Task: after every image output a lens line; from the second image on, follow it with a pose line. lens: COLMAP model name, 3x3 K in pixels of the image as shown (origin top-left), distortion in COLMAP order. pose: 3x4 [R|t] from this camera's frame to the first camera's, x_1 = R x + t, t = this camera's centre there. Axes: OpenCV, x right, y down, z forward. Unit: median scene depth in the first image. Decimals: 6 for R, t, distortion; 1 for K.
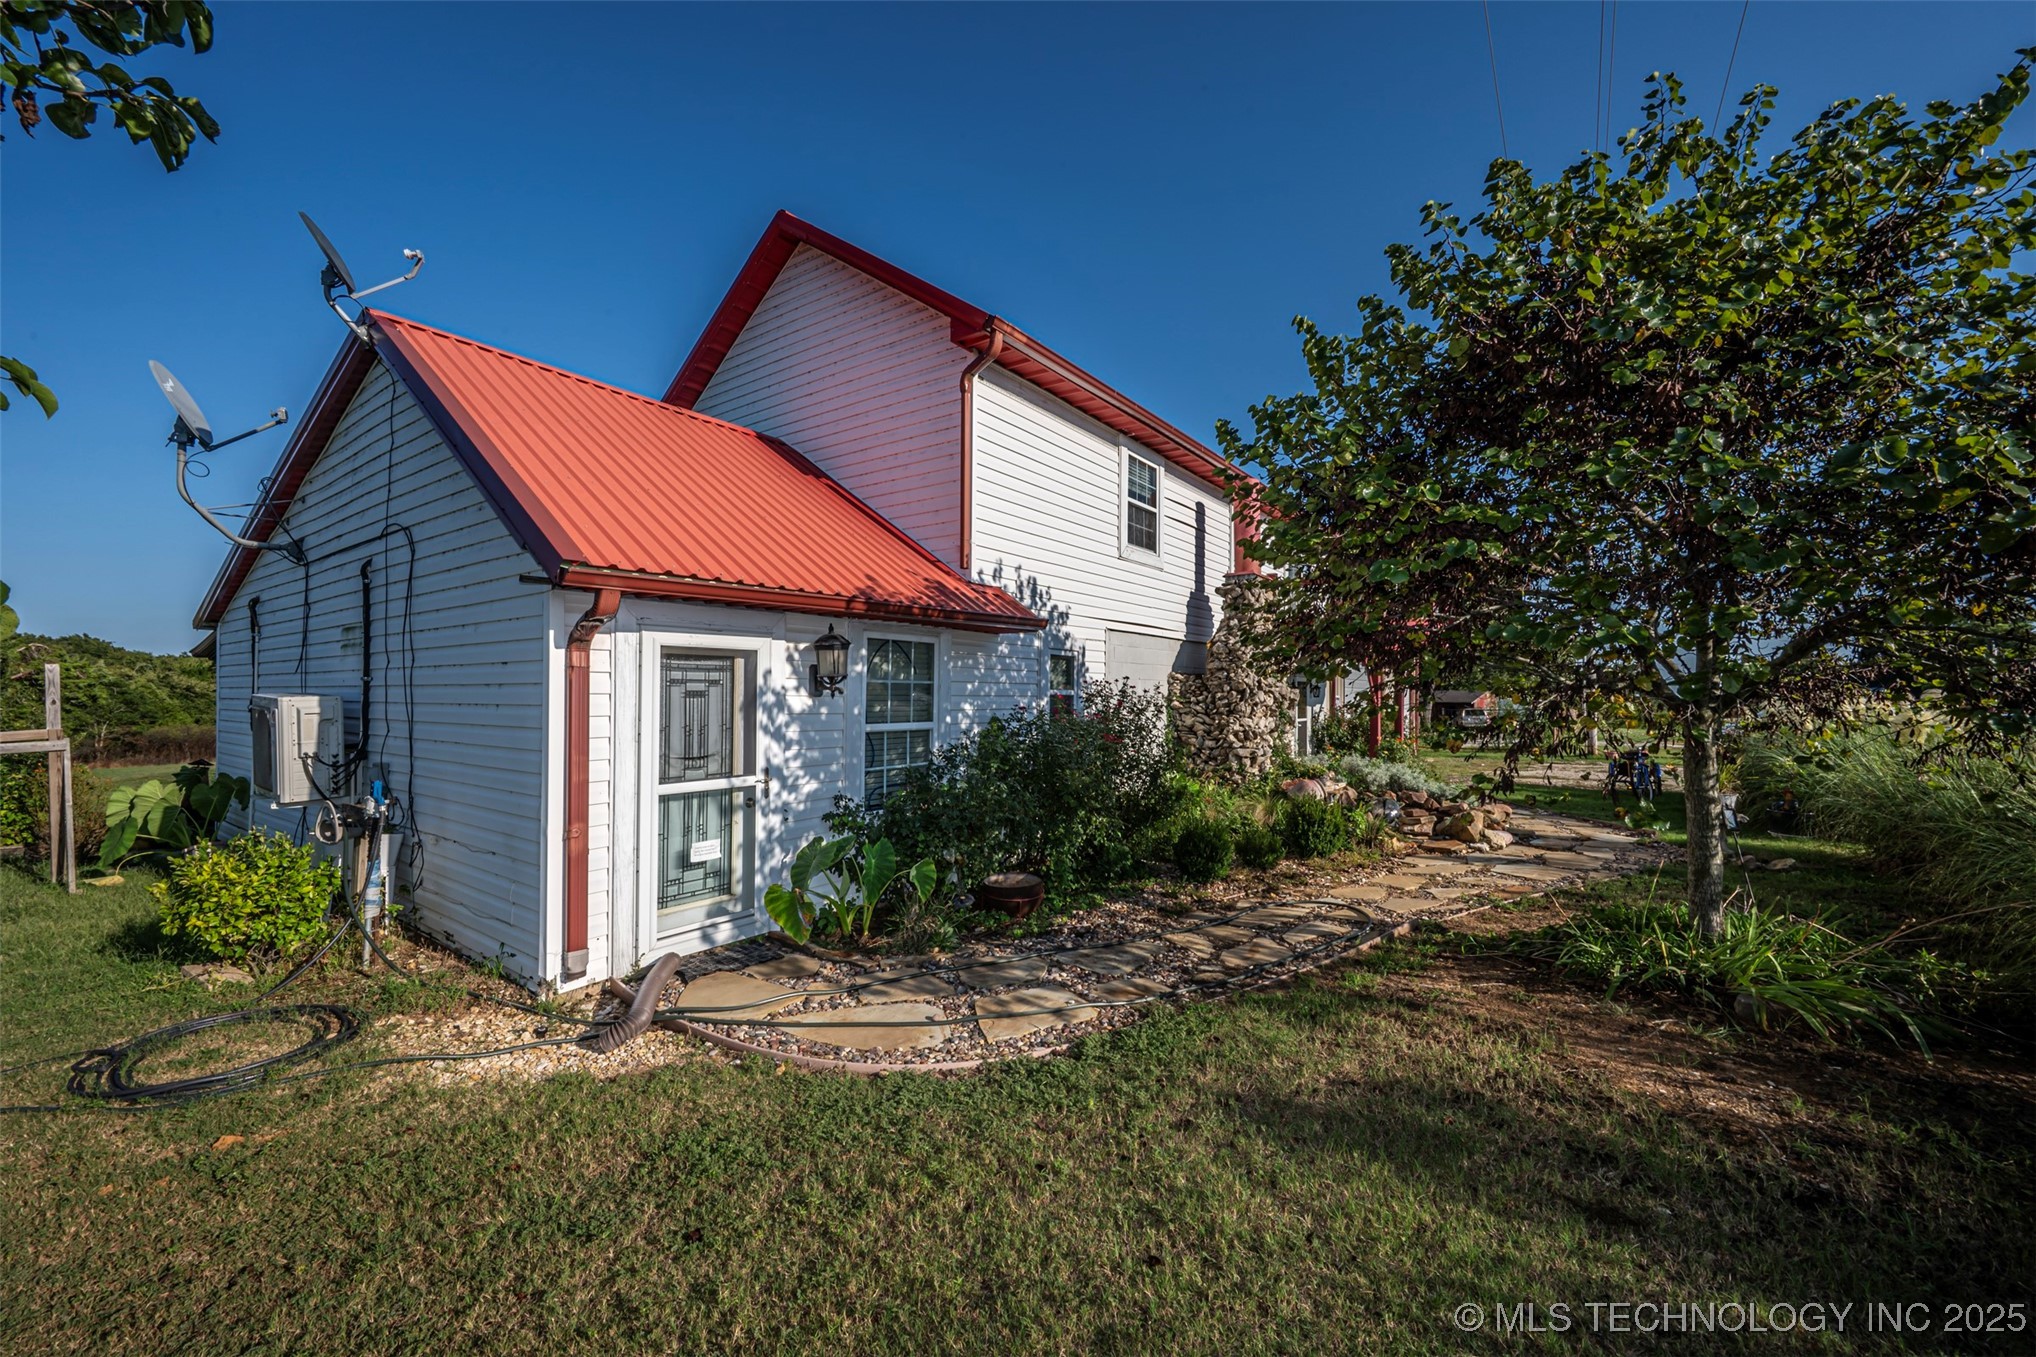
lens RADIAL K [[810.9, 0, 1025.6], [0, 810.9, 686.7], [0, 0, 1]] dist [-0.002312, 0.001015]
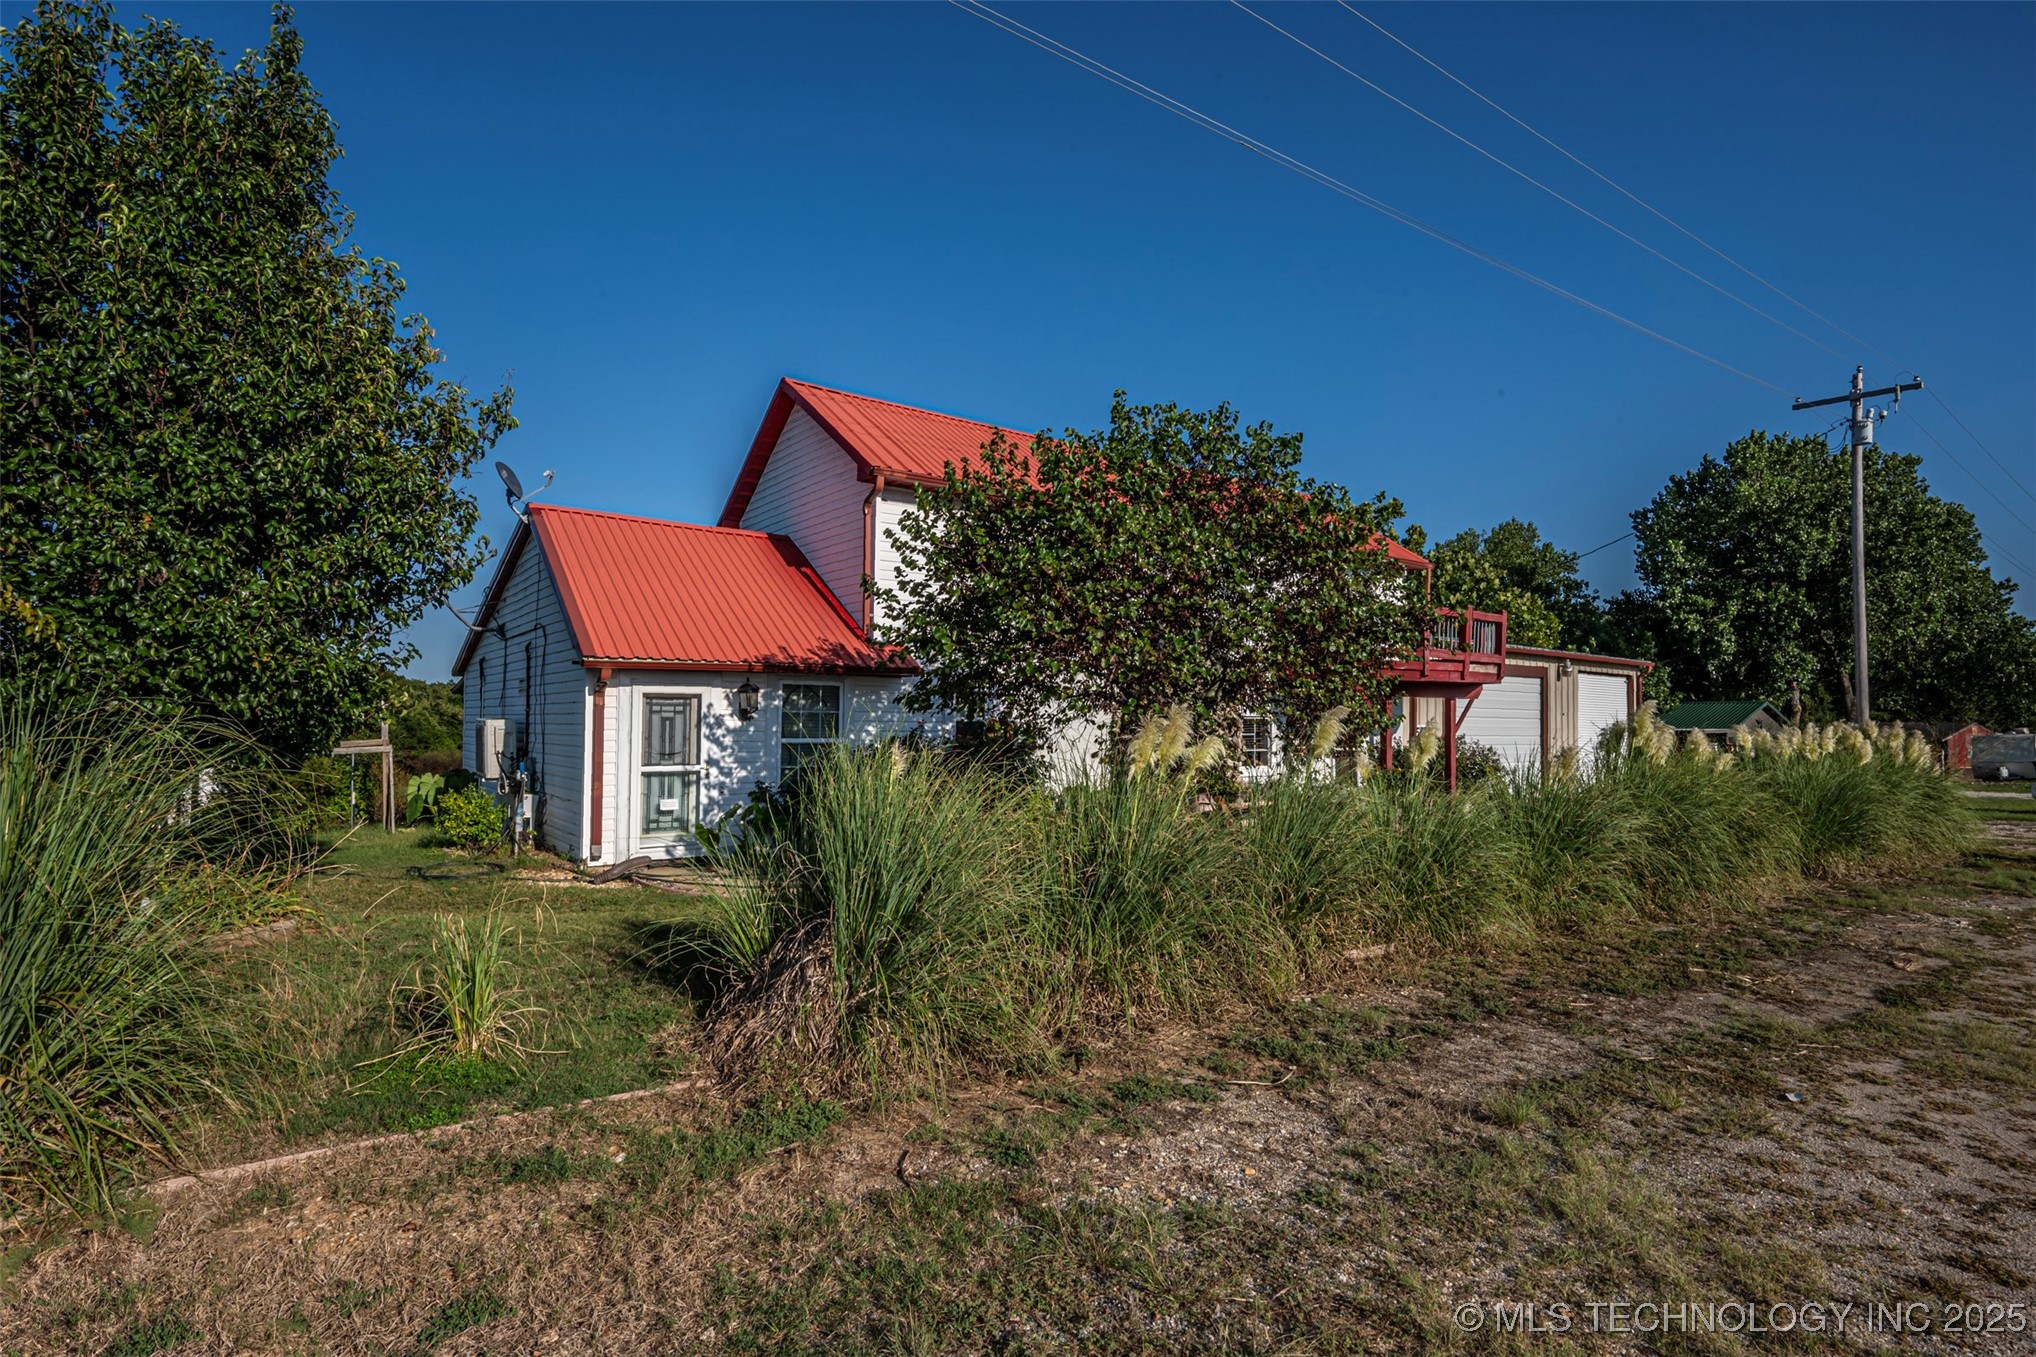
lens RADIAL K [[1017.0, 0, 1002.6], [0, 1017.0, 689.8], [0, 0, 1]] dist [0.001211, 0.000226]
pose [[0.953094, -0.007841, -0.302573, 0.940487], [0.000798, 0.999726, -0.023392, -0.000850], [0.302674, 0.022053, 0.952839, -0.889667]]
